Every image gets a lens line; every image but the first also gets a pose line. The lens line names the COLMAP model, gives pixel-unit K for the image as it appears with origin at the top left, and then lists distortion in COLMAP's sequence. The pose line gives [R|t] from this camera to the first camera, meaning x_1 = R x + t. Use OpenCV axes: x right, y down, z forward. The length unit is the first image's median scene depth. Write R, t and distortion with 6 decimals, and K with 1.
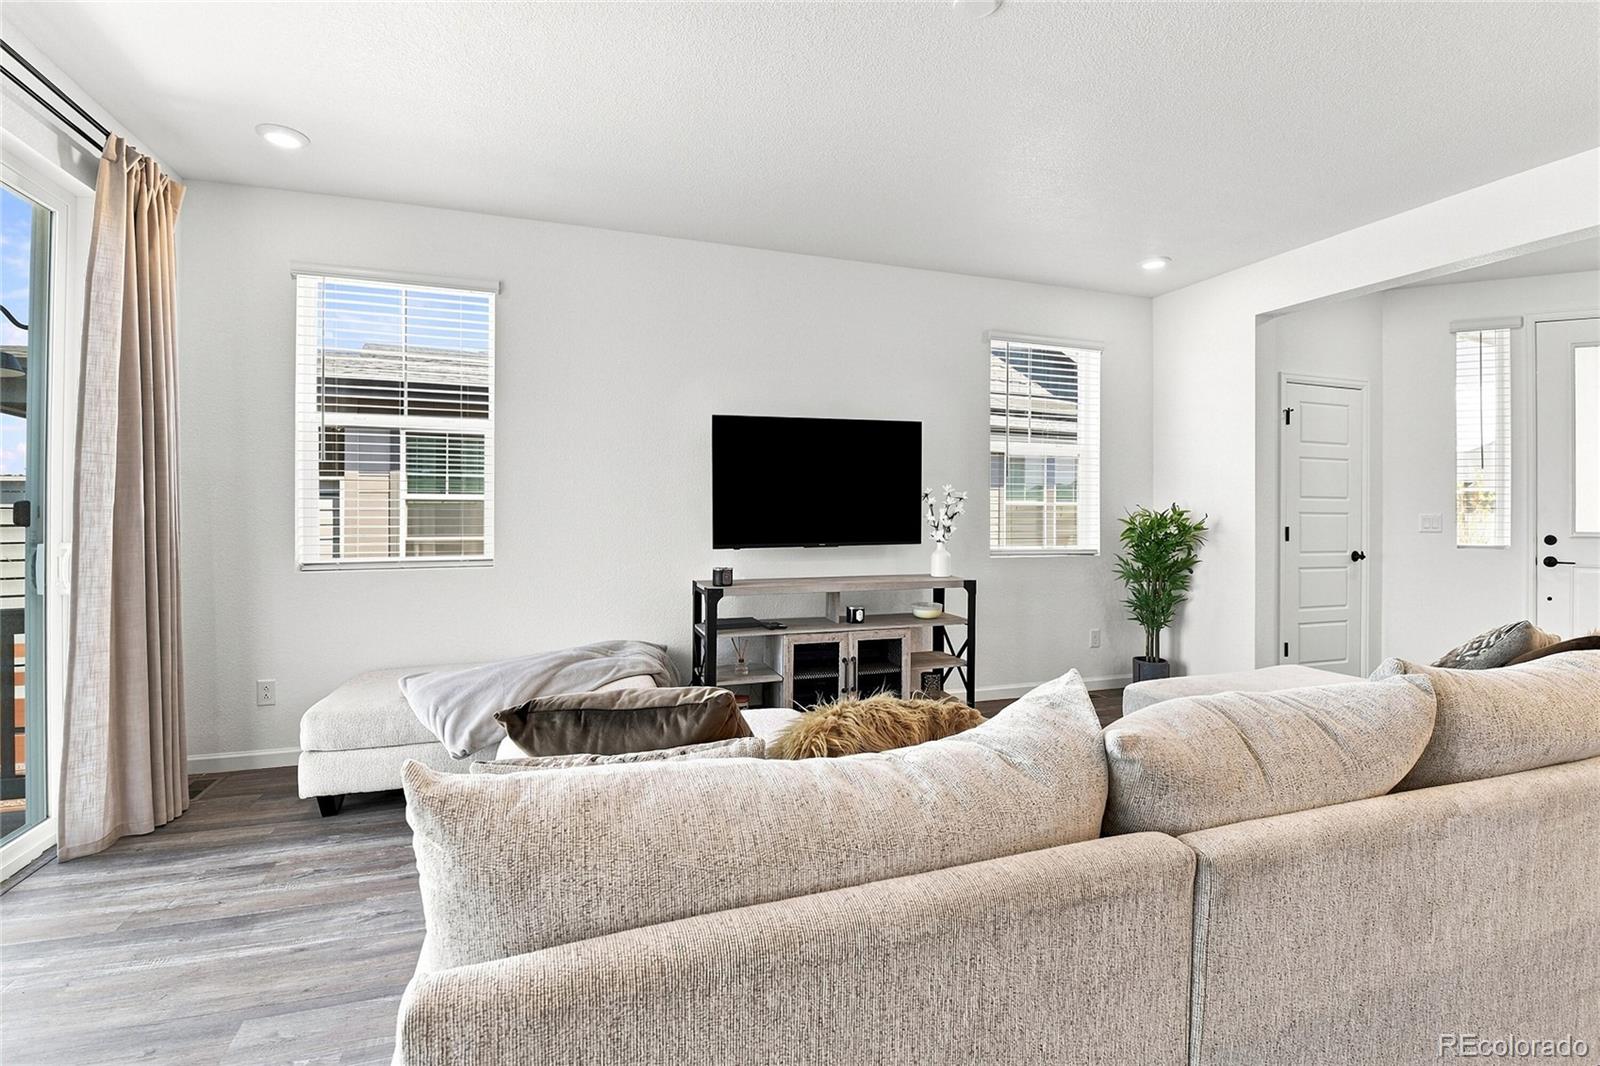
lens RADIAL K [[733.3, 0, 769.7], [0, 733.3, 491.5], [0, 0, 1]] dist [-0.015715, -0.001468]
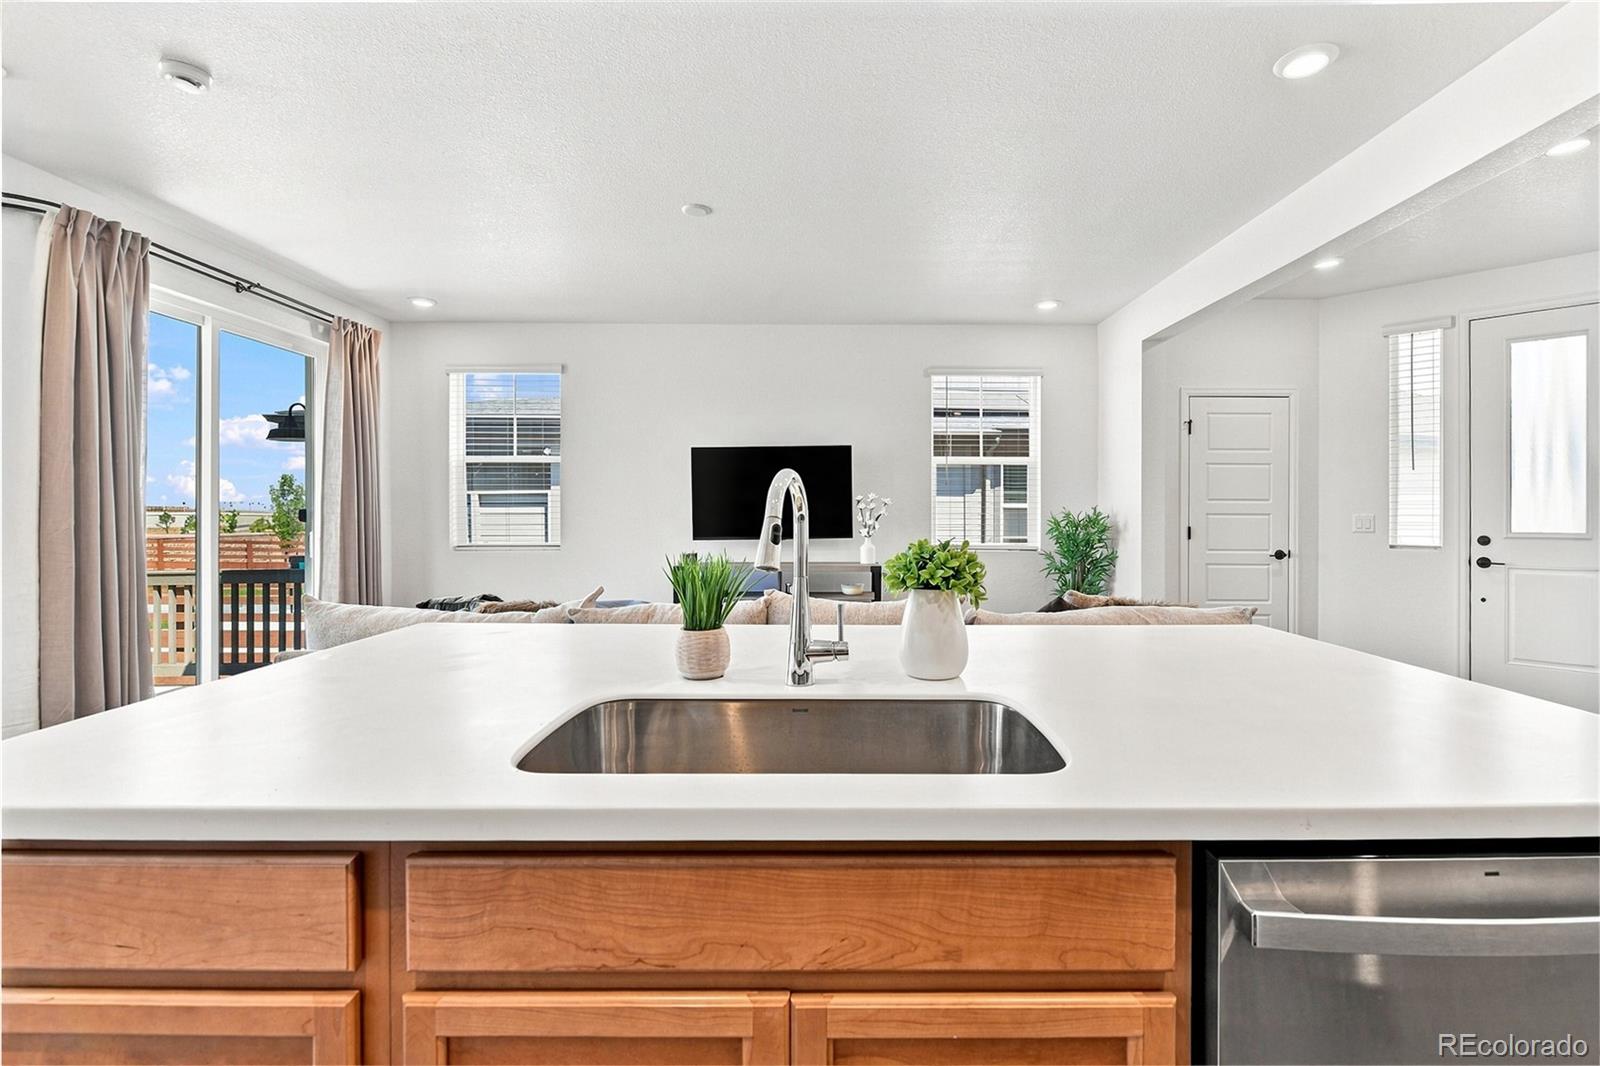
lens RADIAL K [[710.4, 0, 794.4], [0, 710.4, 514.8], [0, 0, 1]] dist [-0.001341, -0.000716]
pose [[0.945117, -0.004296, -0.326703, 0.524207], [0.011295, 0.999745, 0.019529, 0.002500], [0.326535, -0.022148, 0.944925, -0.238731]]
